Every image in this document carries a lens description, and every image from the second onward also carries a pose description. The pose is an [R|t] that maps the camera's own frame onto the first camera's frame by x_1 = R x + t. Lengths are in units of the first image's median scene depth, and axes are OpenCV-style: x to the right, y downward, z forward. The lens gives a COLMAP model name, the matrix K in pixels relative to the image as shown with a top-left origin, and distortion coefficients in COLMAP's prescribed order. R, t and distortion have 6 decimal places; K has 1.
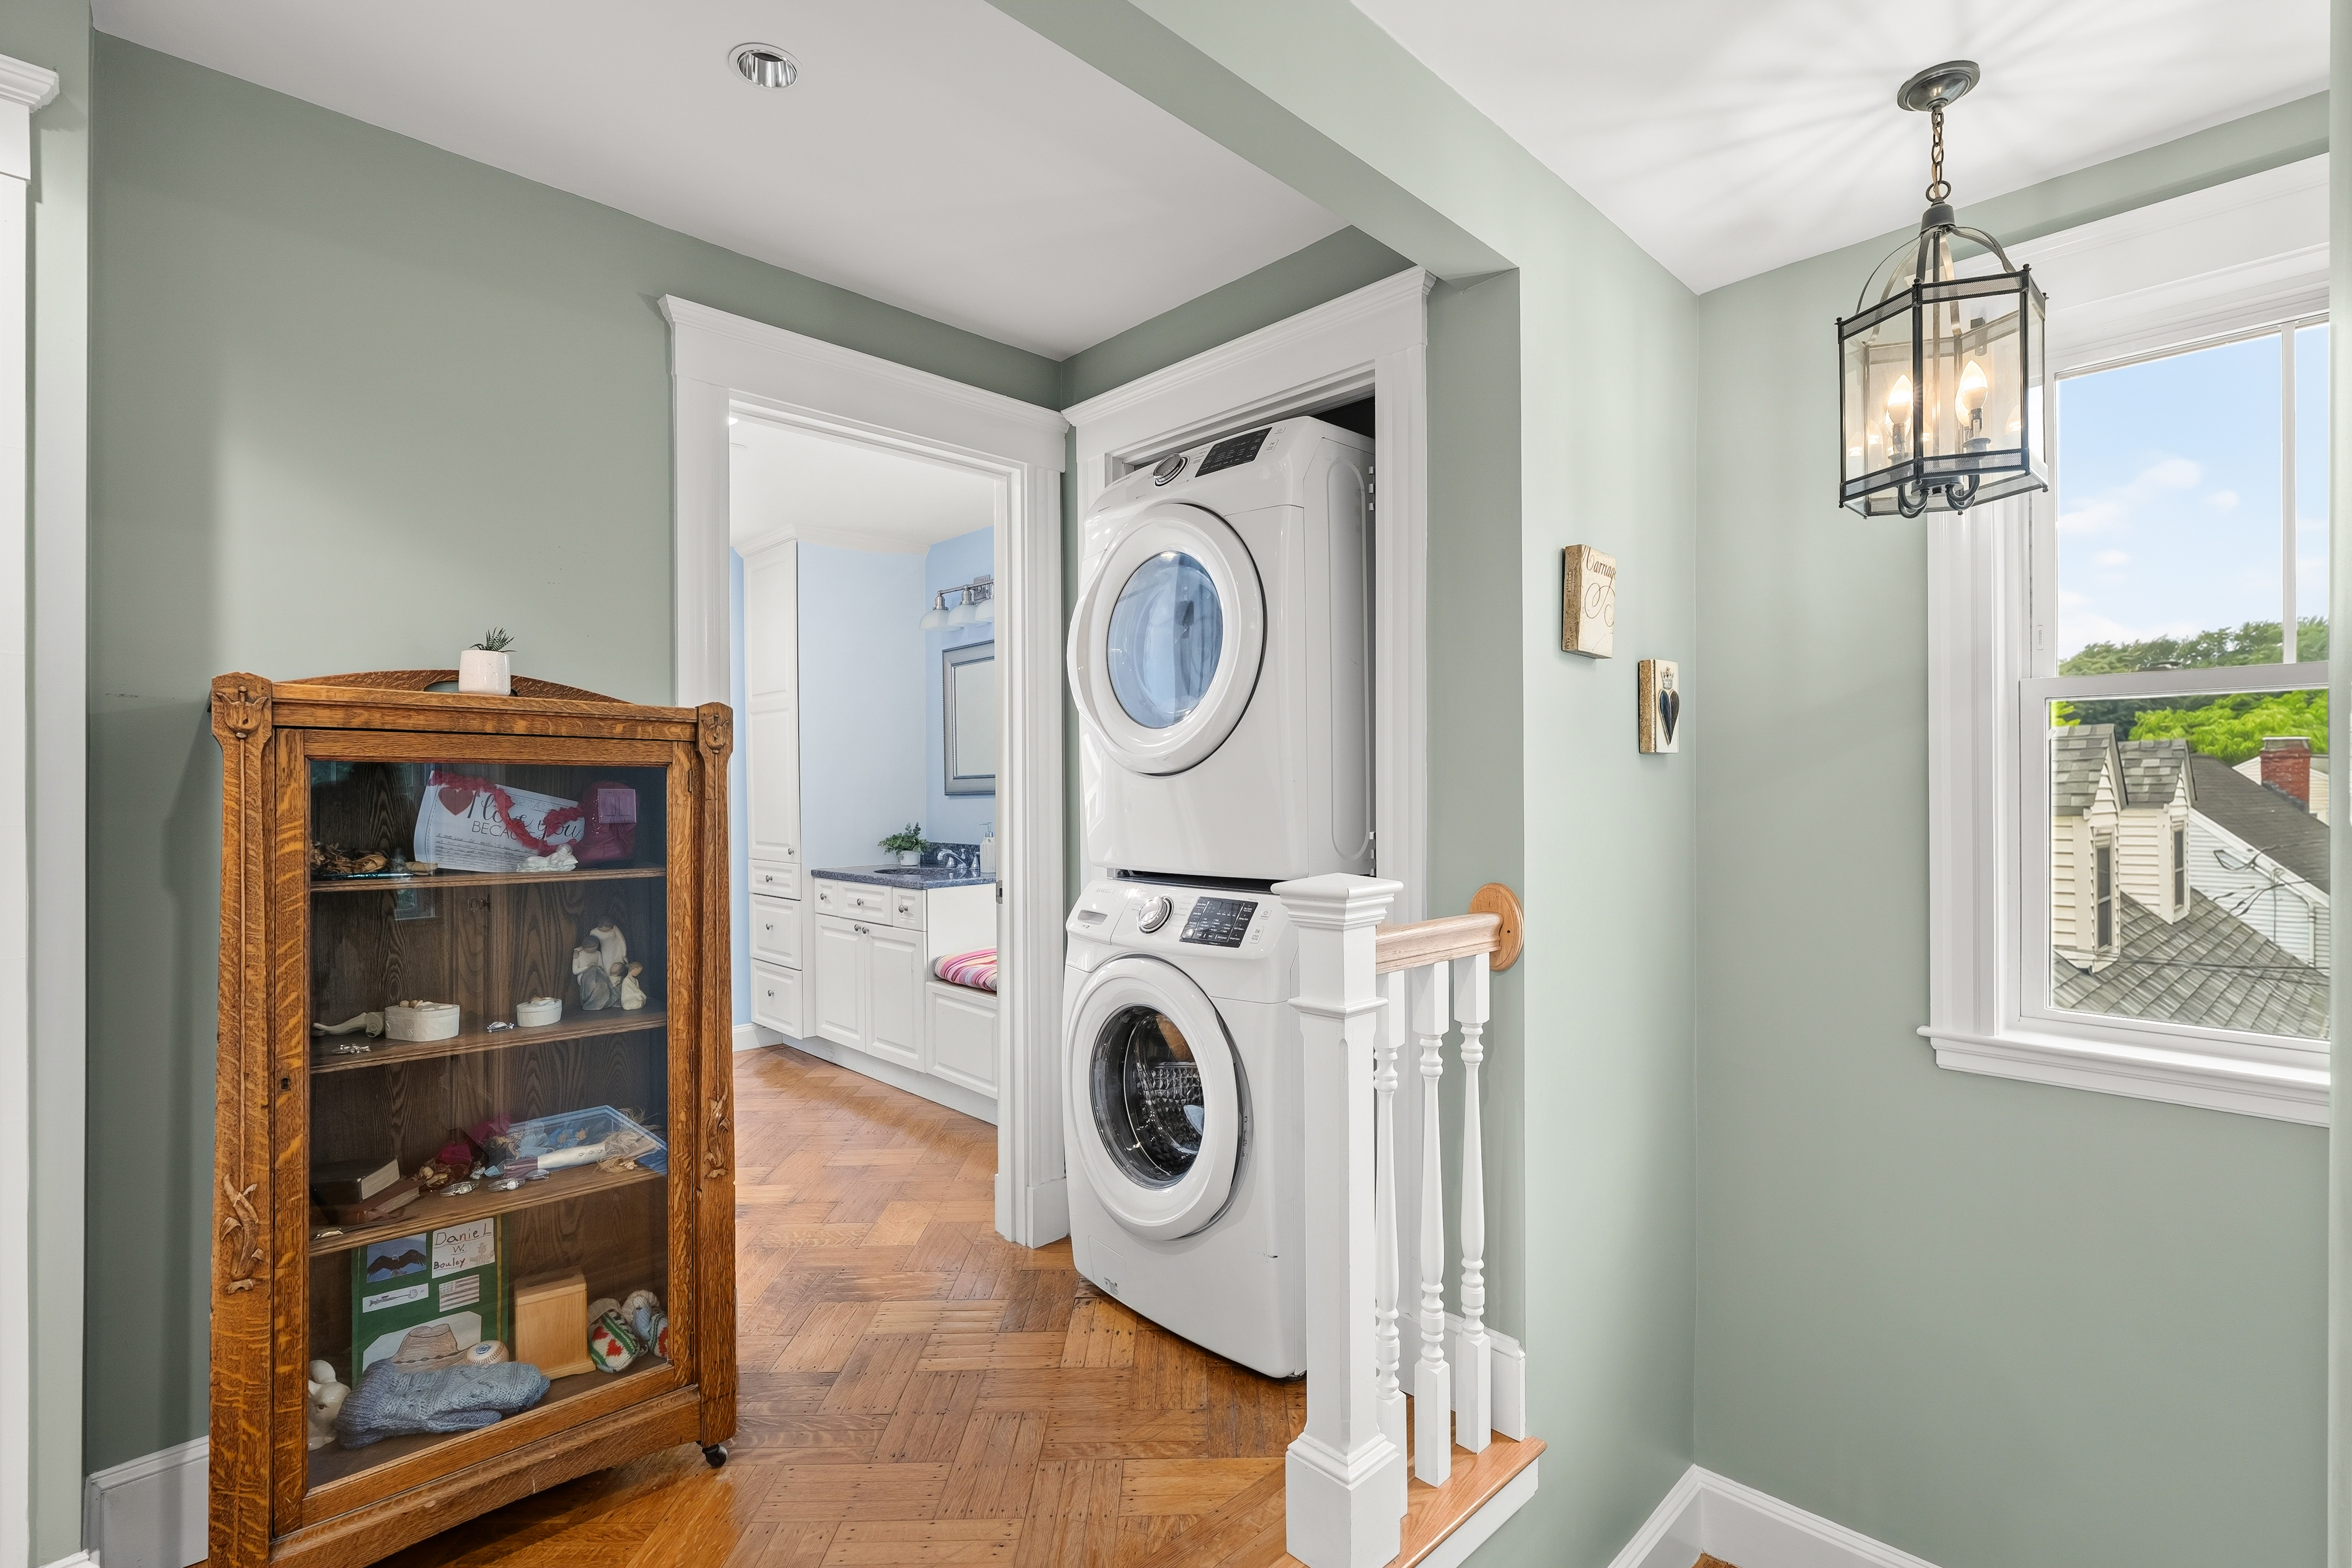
lens RADIAL K [[1070.3, 0, 1187.2], [0, 1070.3, 784.4], [0, 0, 1]] dist [-0.004271, 0.000578]
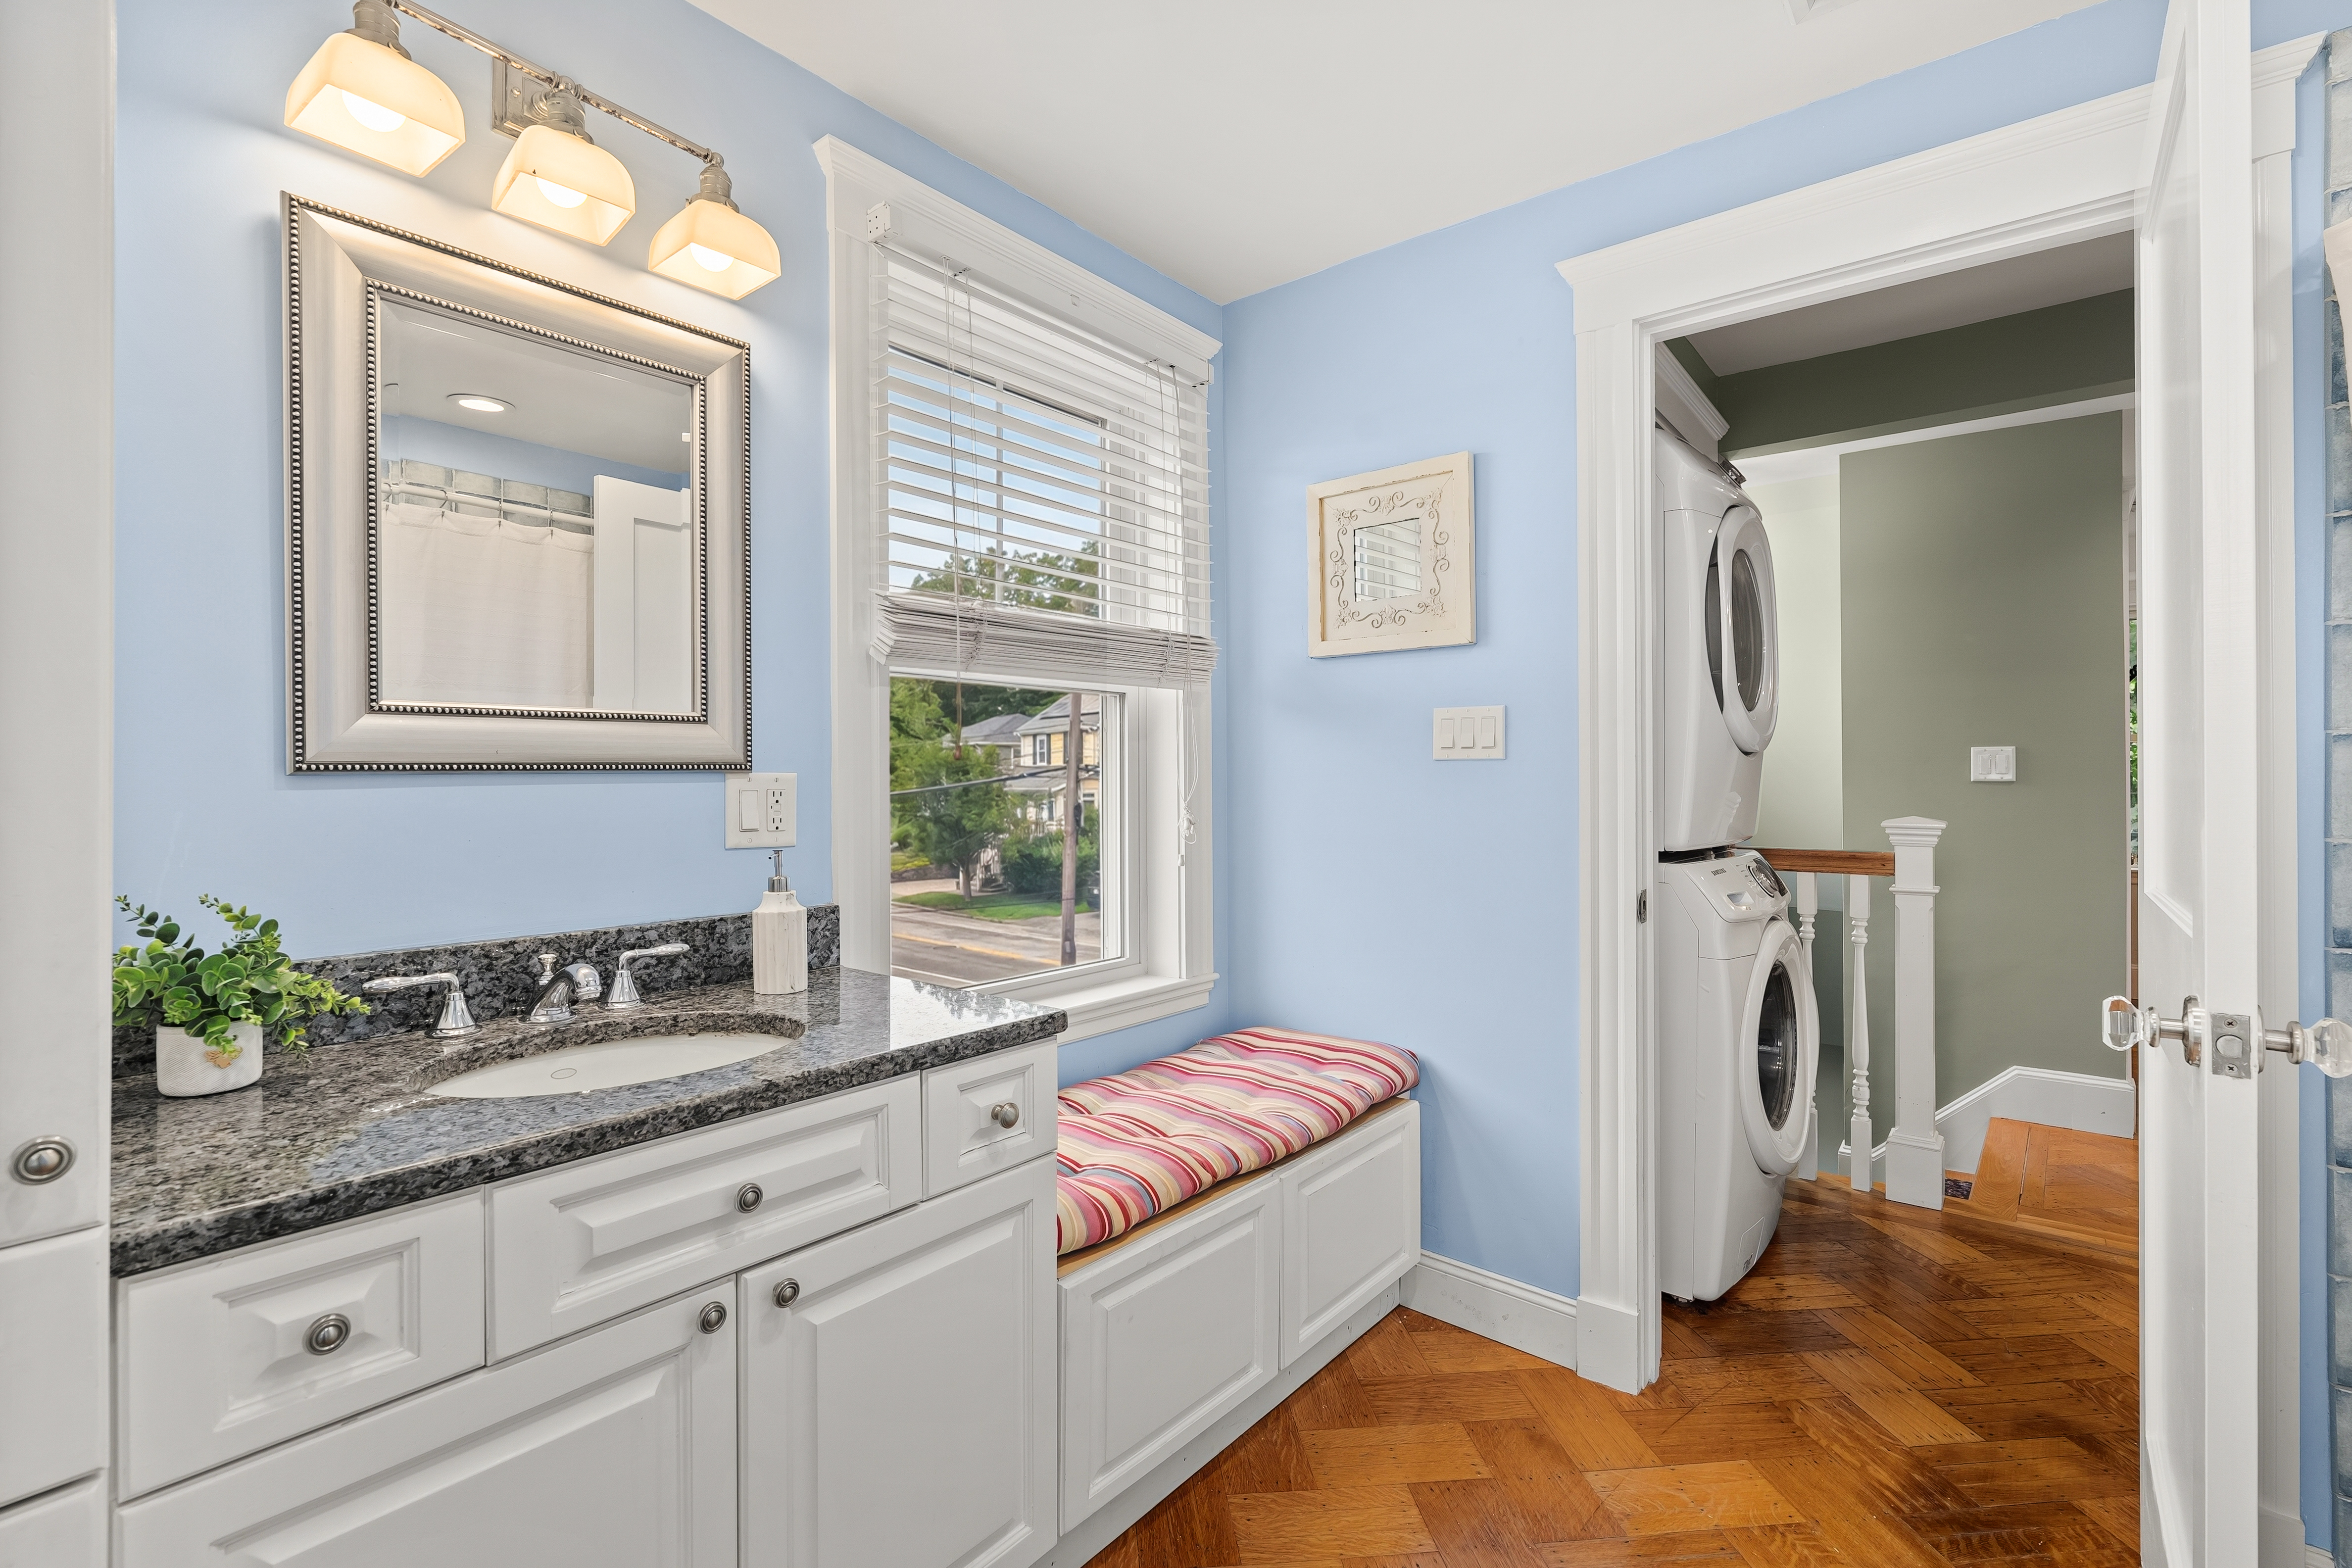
lens RADIAL K [[1070.3, 0, 1178.3], [0, 1070.3, 775.9], [0, 0, 1]] dist [-0.004271, 0.000578]
pose [[-0.118977, 0.009746, 0.992849, -0.526171], [0.001299, 0.999953, -0.009660, 0.014286], [-0.992896, 0.000141, -0.118984, 0.868645]]
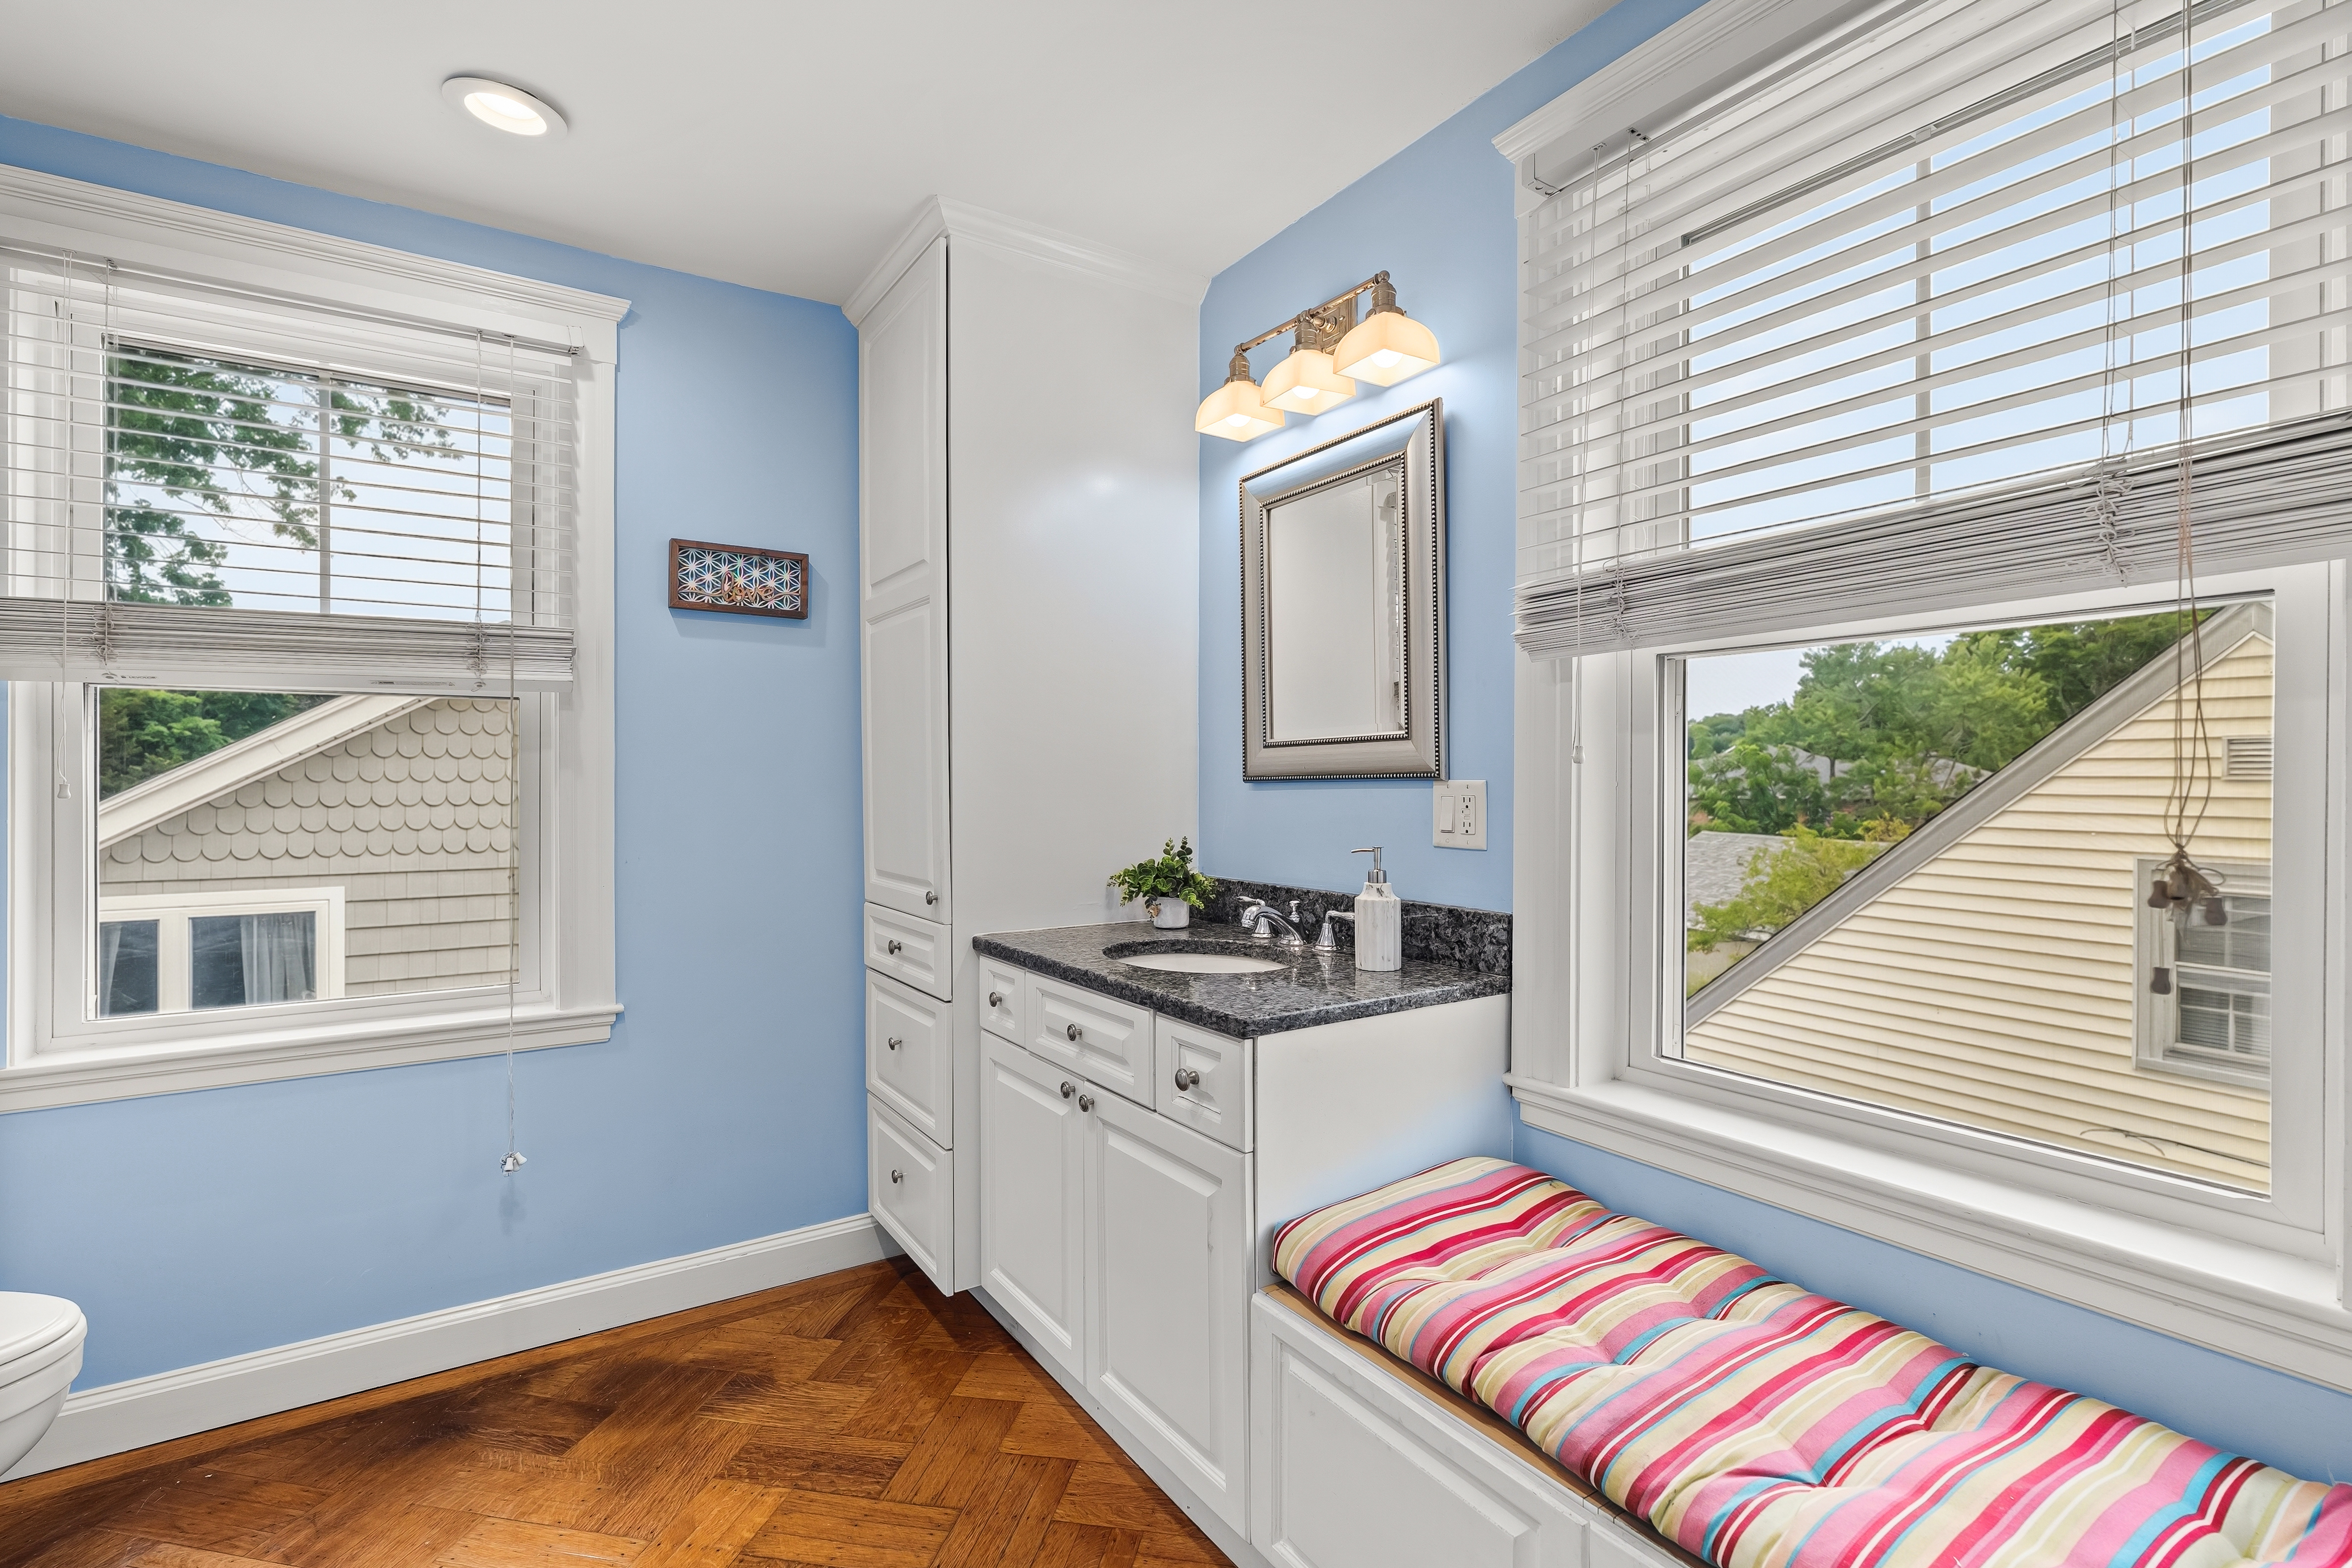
lens RADIAL K [[1070.3, 0, 1176.8], [0, 1070.3, 779.1], [0, 0, 1]] dist [-0.004271, 0.000578]
pose [[0.982255, 0.004703, -0.187492, -0.175274], [-0.004479, 0.999989, 0.001618, 0.008873], [0.187497, -0.000750, 0.982265, 0.554069]]
